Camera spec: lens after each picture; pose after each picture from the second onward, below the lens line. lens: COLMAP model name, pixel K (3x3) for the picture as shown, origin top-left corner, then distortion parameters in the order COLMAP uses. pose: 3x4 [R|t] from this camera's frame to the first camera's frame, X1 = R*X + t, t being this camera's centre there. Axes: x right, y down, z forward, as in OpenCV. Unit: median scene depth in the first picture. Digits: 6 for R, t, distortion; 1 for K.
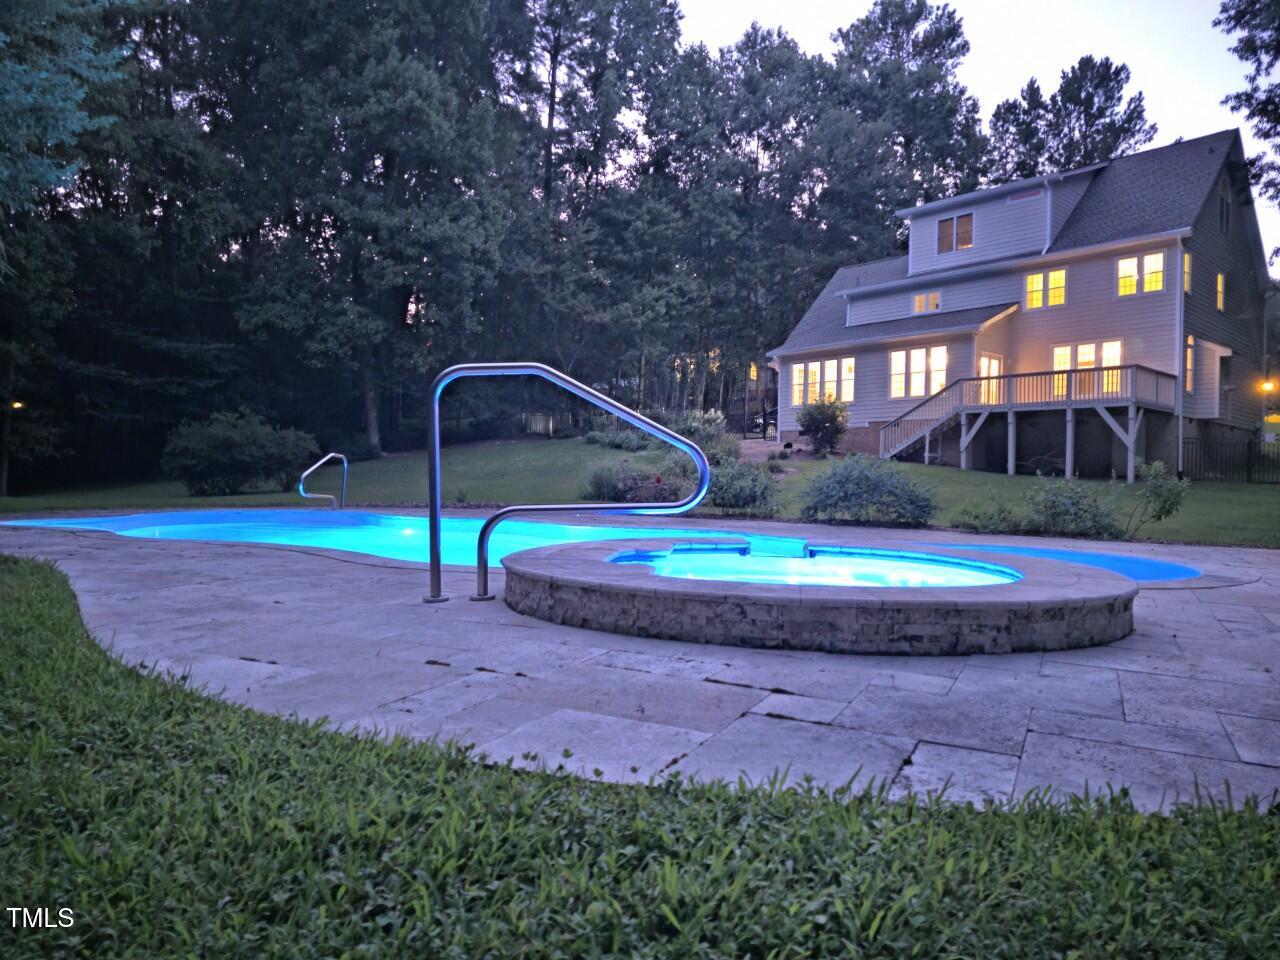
lens RADIAL K [[849.1, 0, 640.0], [0, 849.1, 480.0], [0, 0, 1]] dist [0.049068, -0.029812]
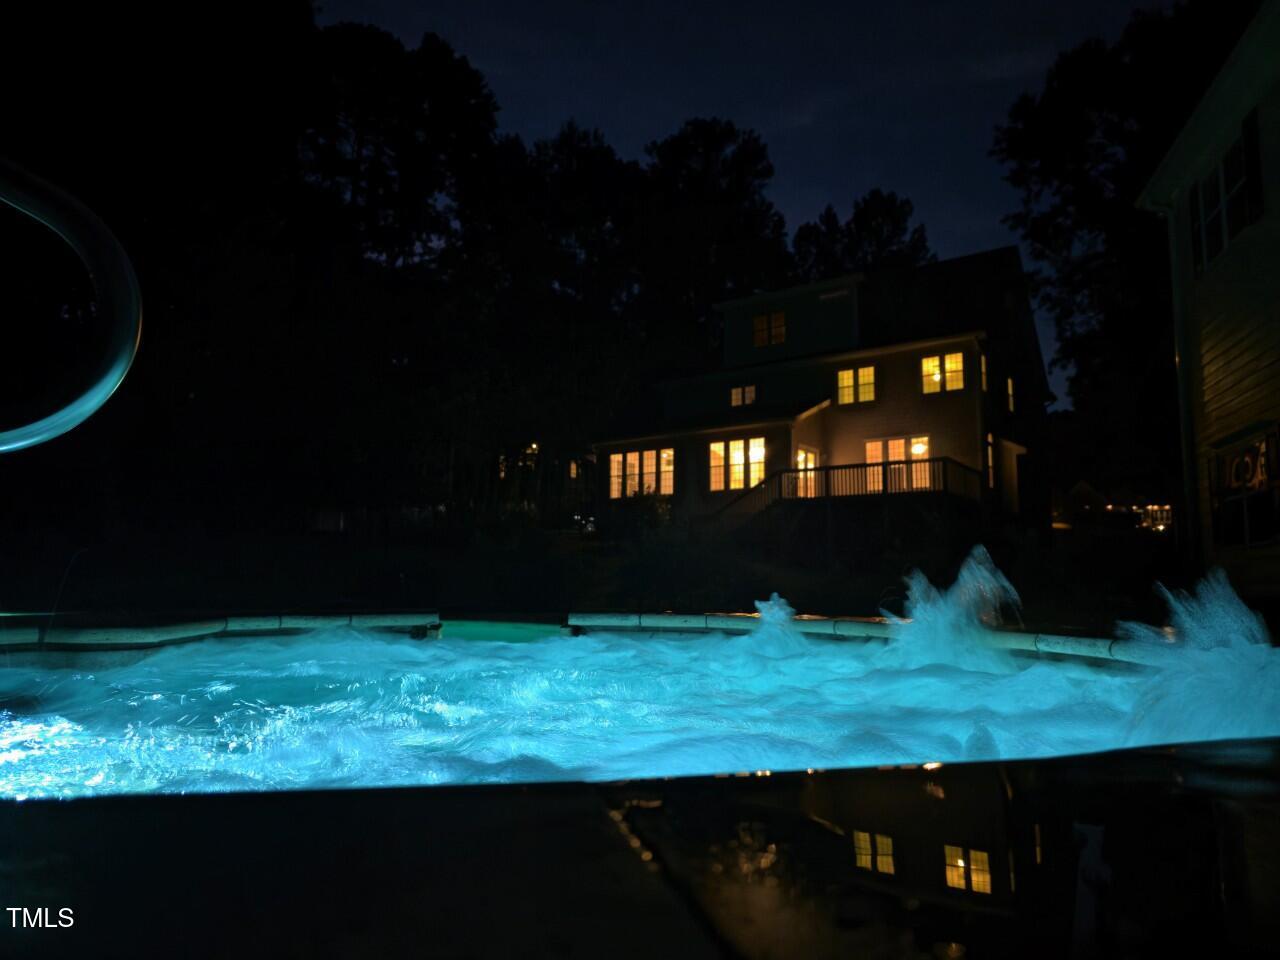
lens RADIAL K [[847.8, 0, 639.0], [0, 847.8, 493.6], [0, 0, 1]] dist [0.053716, -0.019295]
pose [[0.979109, 0.015418, 0.202752, 0.019874], [0.007538, 0.993684, -0.111965, 0.011152], [-0.203197, 0.111154, 0.972808, 0.080678]]
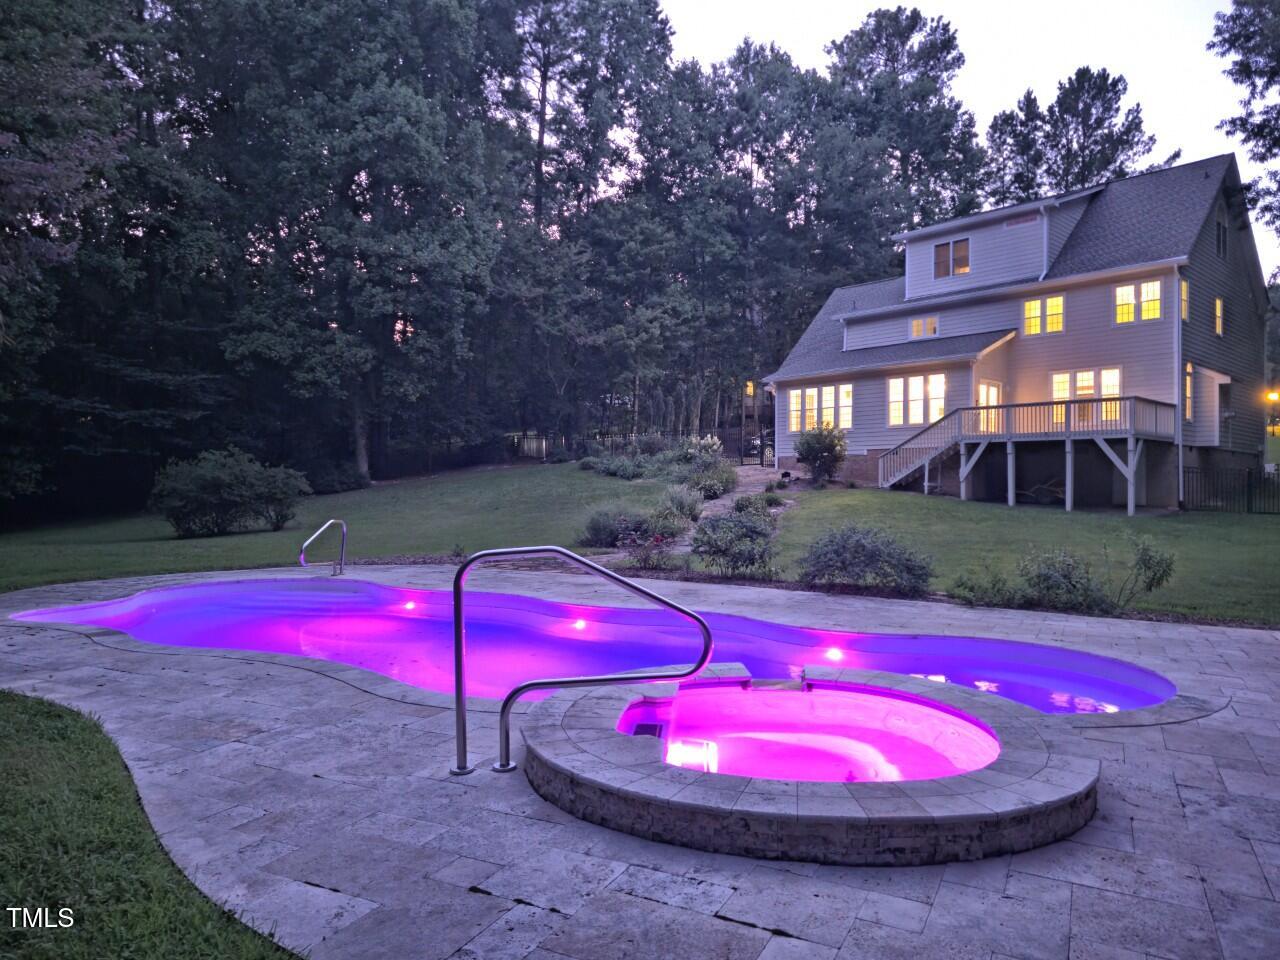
lens RADIAL K [[878.0, 0, 641.5], [0, 878.0, 475.0], [0, 0, 1]] dist [0.056113, -0.039175]
pose [[0.999912, -0.010004, 0.008736, -0.002097], [0.010103, 0.999884, -0.011398, -0.026287], [-0.008621, 0.011485, 0.999897, -0.015855]]
